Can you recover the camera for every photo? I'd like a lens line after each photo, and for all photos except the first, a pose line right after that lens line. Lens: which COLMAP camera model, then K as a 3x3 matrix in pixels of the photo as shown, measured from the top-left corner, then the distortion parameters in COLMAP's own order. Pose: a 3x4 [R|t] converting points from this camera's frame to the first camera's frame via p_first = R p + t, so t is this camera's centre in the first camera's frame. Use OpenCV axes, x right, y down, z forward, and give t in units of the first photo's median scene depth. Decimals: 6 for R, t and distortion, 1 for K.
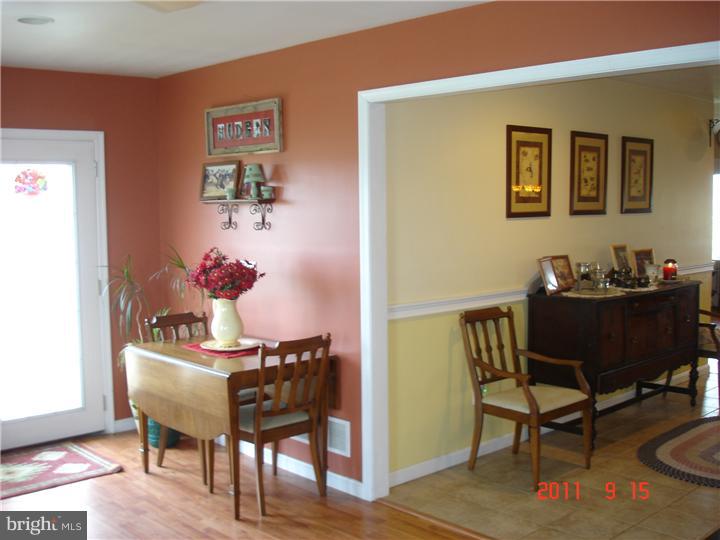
lens RADIAL K [[835.3, 0, 360.0], [0, 835.3, 270.0], [0, 0, 1]] dist [-0.080452, -0.038775]
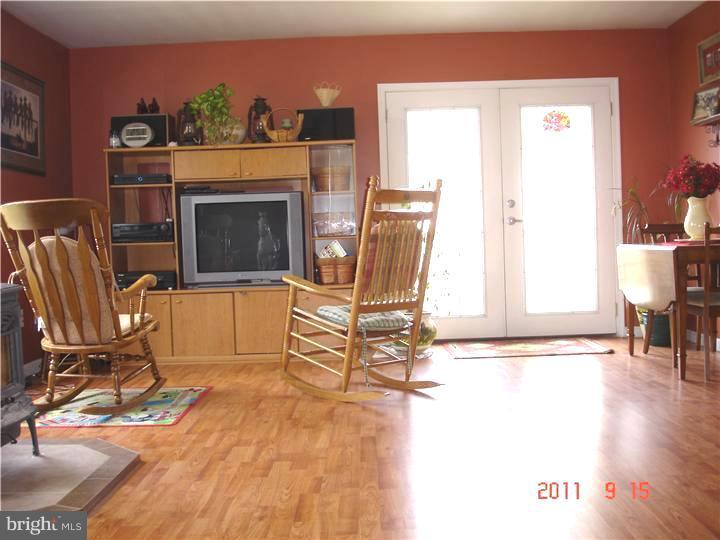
lens RADIAL K [[835.3, 0, 360.0], [0, 835.3, 270.0], [0, 0, 1]] dist [-0.080452, -0.038775]
pose [[0.732943, 0.013025, -0.680165, 0.239508], [-0.034623, 0.999235, -0.018174, 0.151360], [0.679408, 0.036870, 0.732834, -0.113141]]
